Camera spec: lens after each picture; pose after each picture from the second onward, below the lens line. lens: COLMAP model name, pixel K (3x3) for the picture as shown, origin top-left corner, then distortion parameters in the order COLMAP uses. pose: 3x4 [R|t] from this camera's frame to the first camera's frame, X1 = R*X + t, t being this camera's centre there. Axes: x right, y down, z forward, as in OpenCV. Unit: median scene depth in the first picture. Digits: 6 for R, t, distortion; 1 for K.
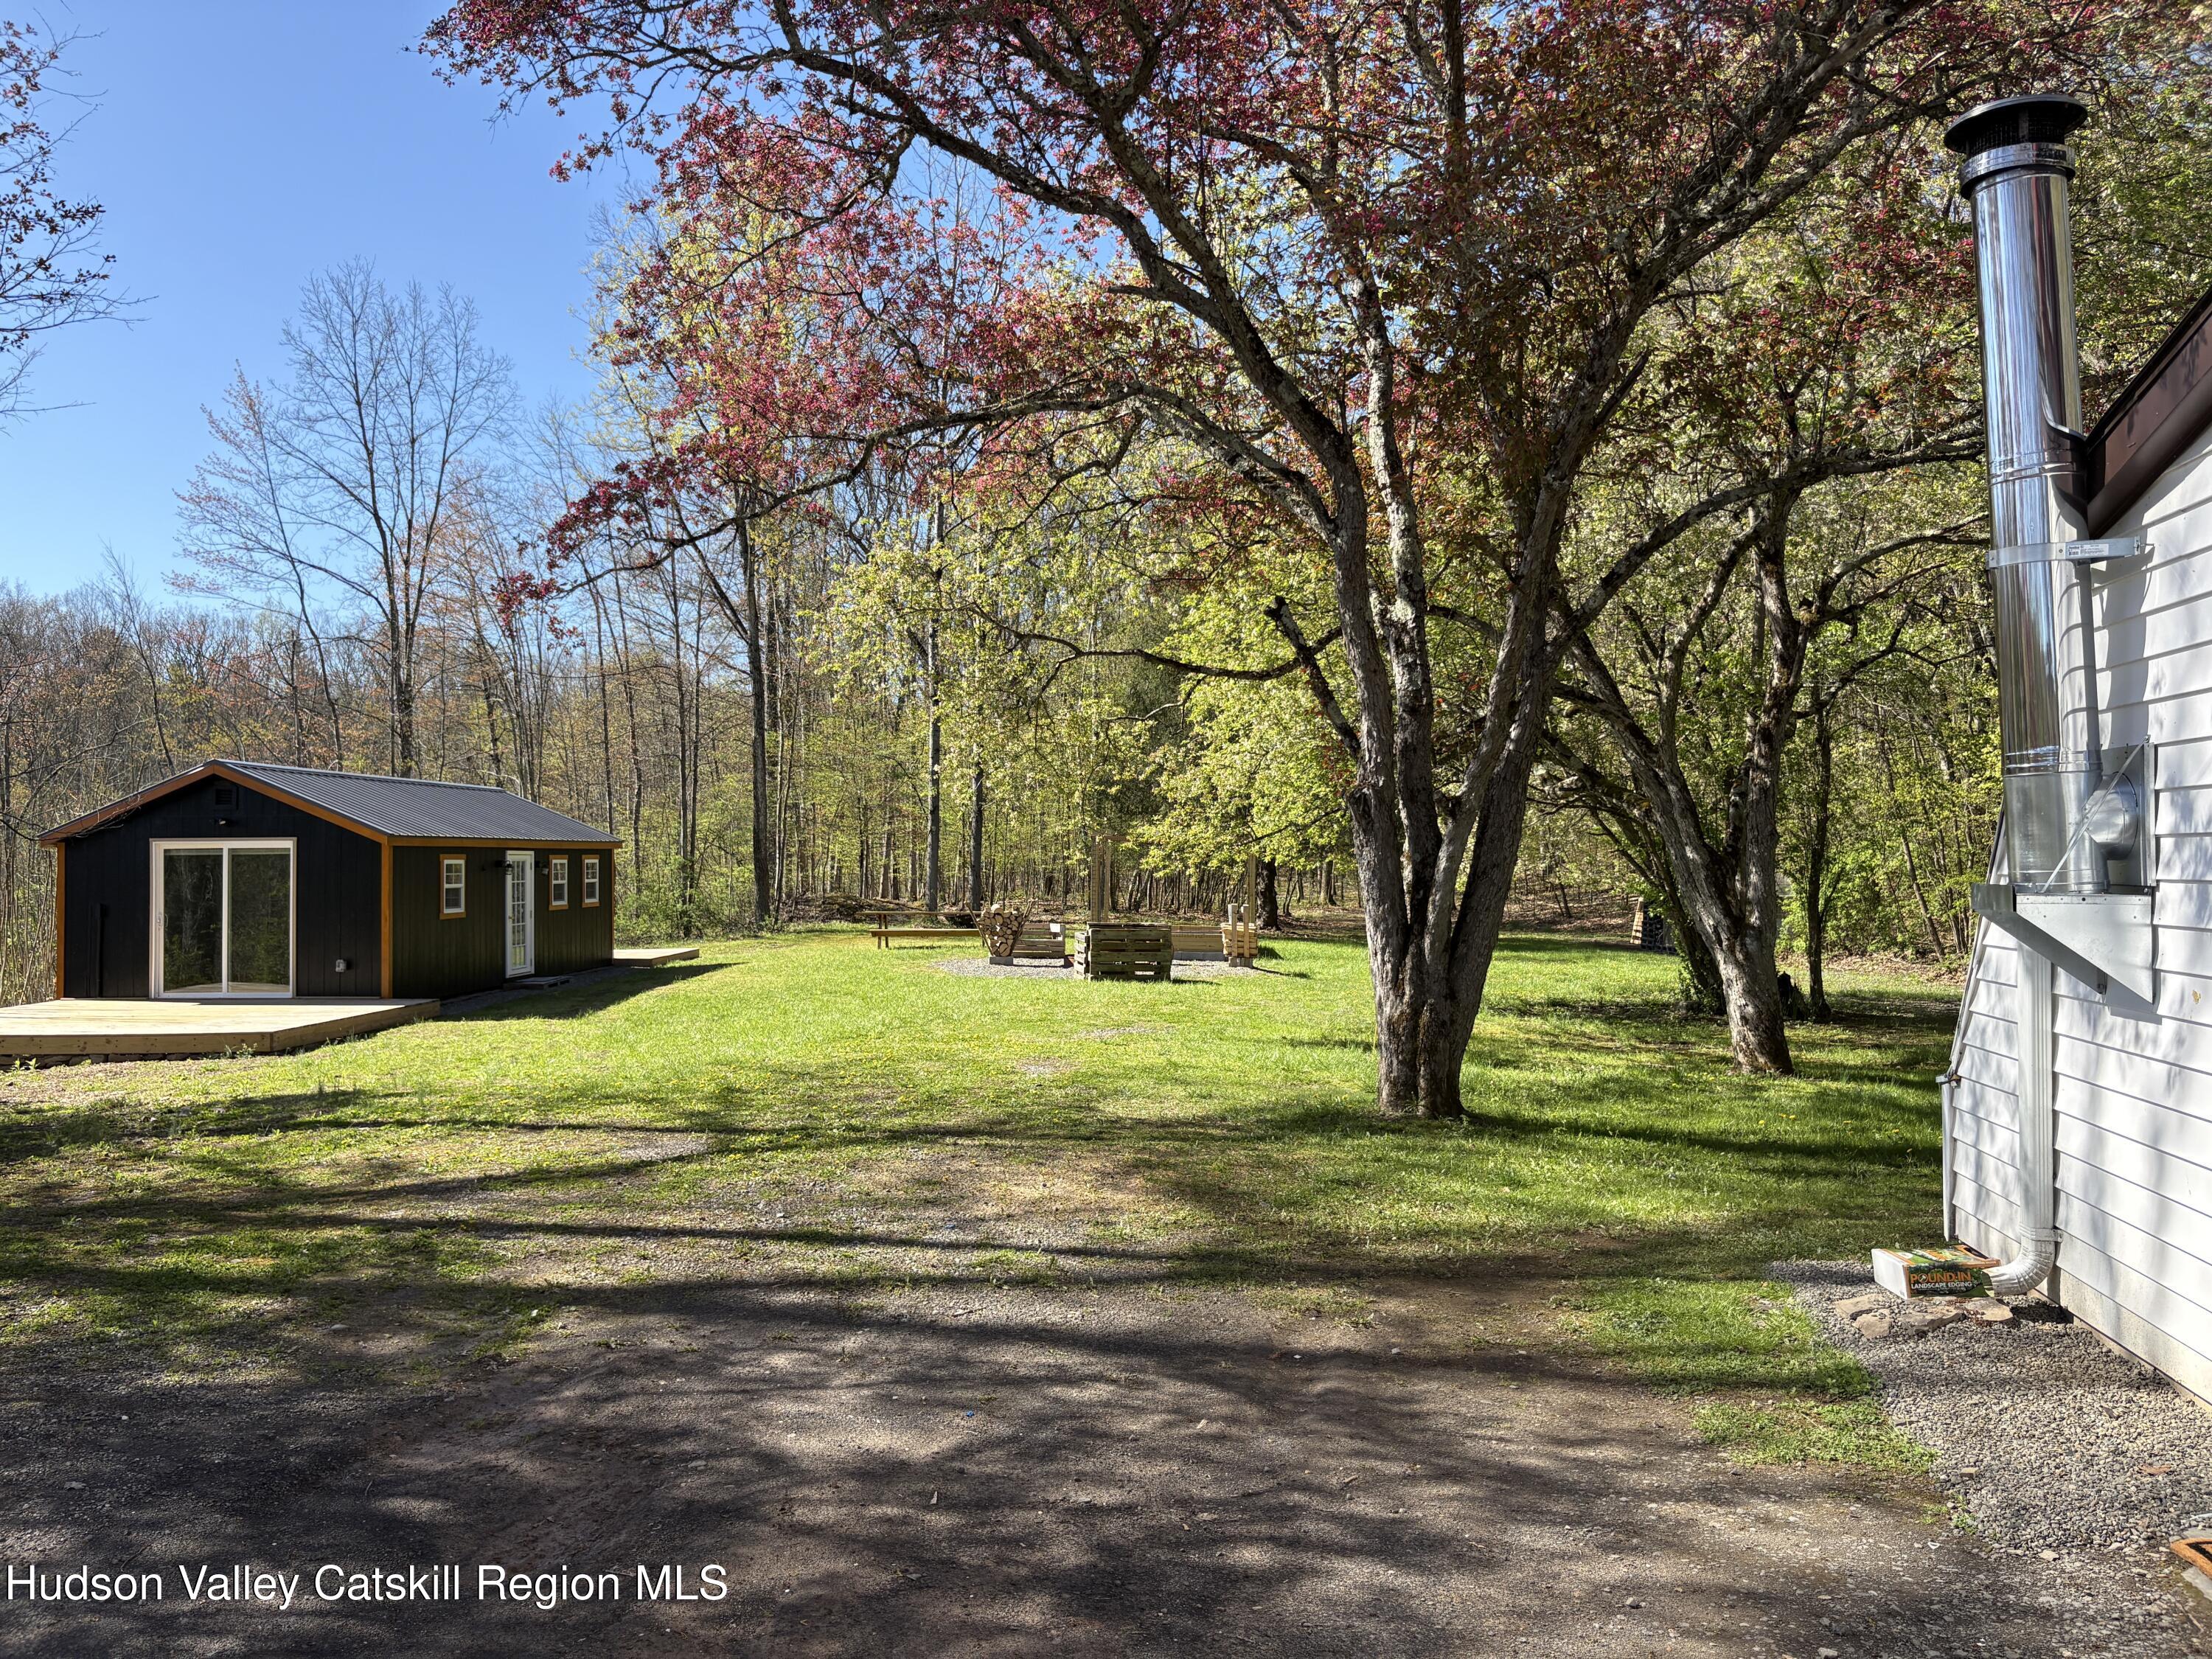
lens RADIAL K [[1680.2, 0, 1106.0], [0, 1680.2, 829.5], [0, 0, 1]] dist [0.002134, 0.000384]
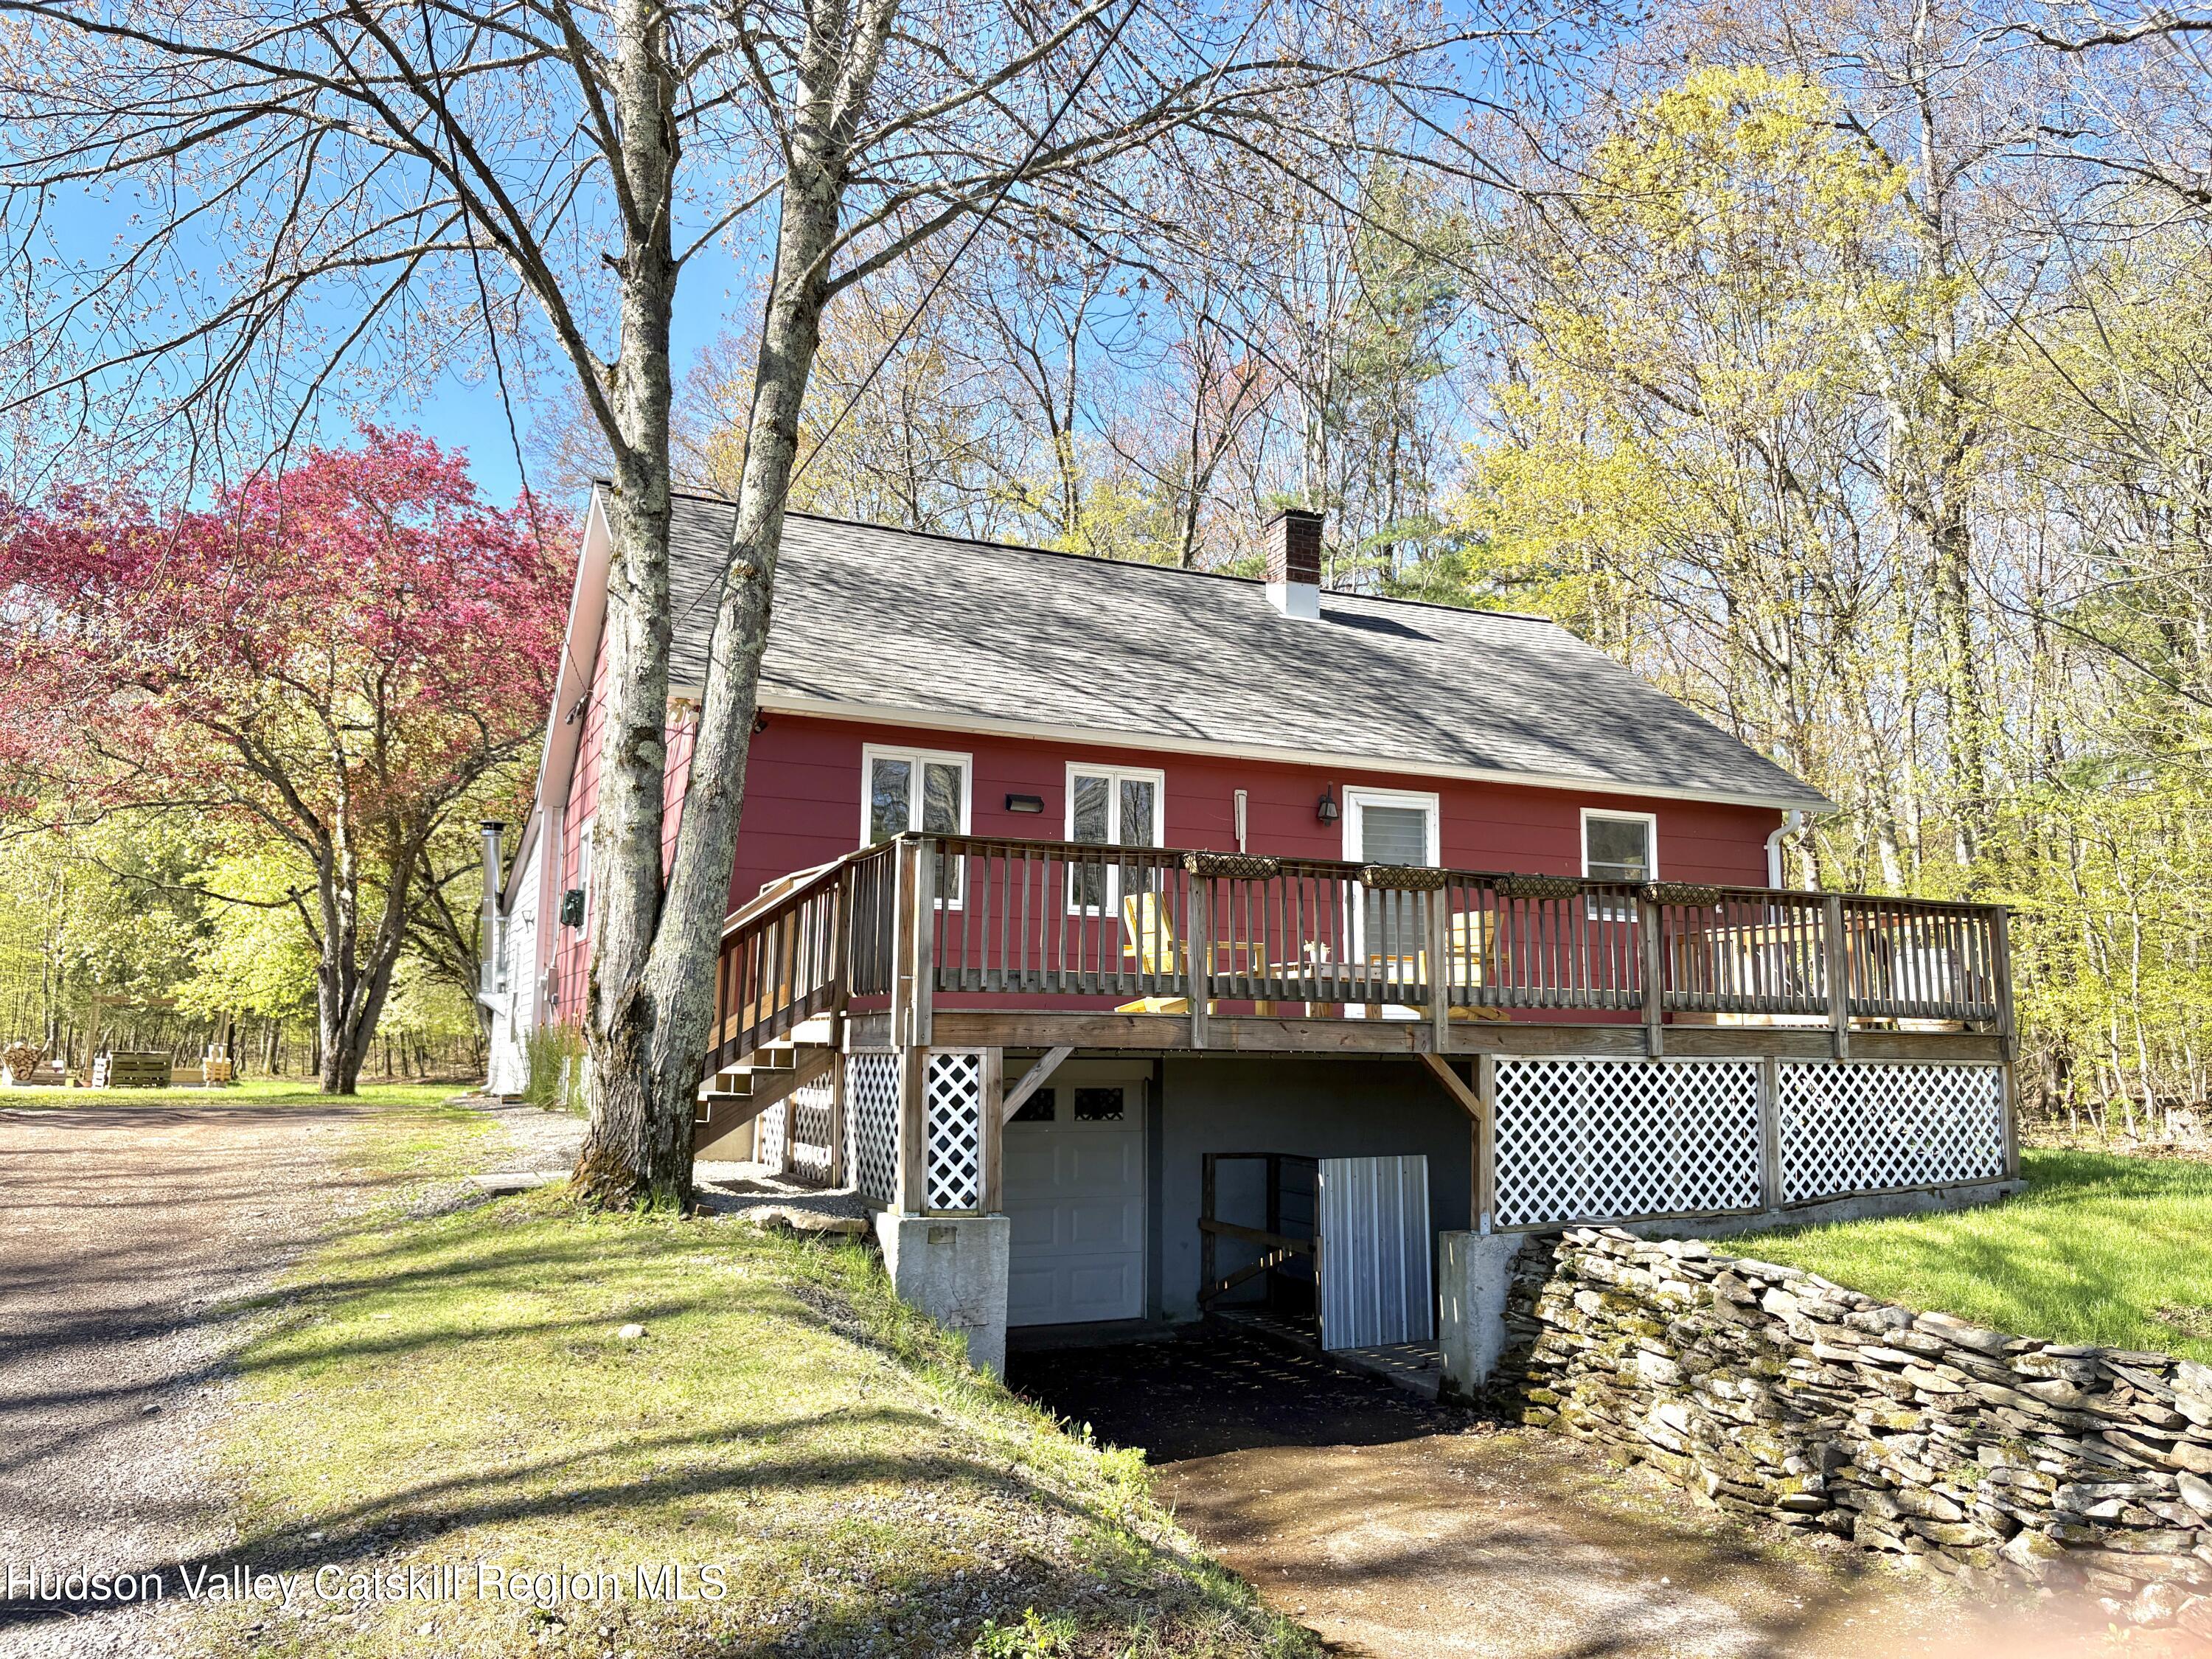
lens RADIAL K [[1654.5, 0, 1107.5], [0, 1654.5, 804.1], [0, 0, 1]] dist [0.003674, 0.001633]
pose [[0.825250, 0.086433, 0.558114, -0.278968], [-0.013357, 0.990930, -0.133711, 0.051679], [-0.564609, 0.102890, 0.818920, -1.689441]]
